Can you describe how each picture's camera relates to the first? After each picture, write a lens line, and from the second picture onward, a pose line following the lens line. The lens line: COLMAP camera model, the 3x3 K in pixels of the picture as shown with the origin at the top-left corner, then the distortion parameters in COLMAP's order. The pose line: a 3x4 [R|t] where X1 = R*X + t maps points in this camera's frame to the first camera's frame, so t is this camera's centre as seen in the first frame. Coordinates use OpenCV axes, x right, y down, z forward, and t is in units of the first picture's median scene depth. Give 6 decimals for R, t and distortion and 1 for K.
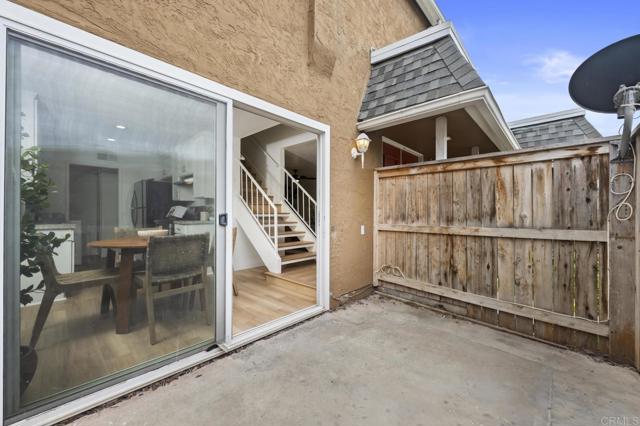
lens RADIAL K [[253.9, 0, 319.5], [0, 253.9, 212.2], [0, 0, 1]] dist [0.001705, 0.000221]
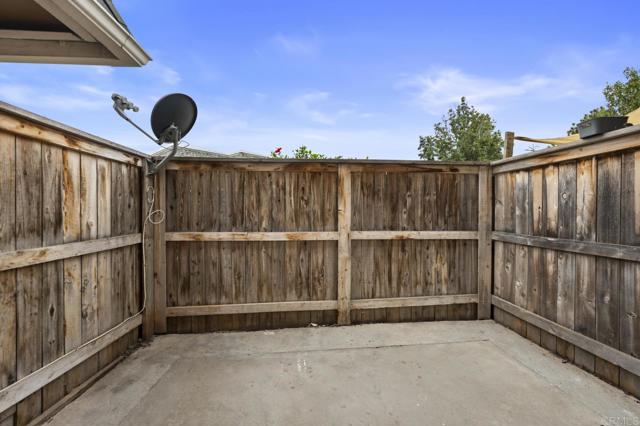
lens RADIAL K [[253.9, 0, 318.5], [0, 253.9, 214.2], [0, 0, 1]] dist [0.001705, 0.000221]
pose [[-0.726402, -0.010178, 0.687195, -0.216371], [-0.005713, 0.999945, 0.008771, -0.024444], [-0.687246, 0.002446, -0.726420, 1.064275]]
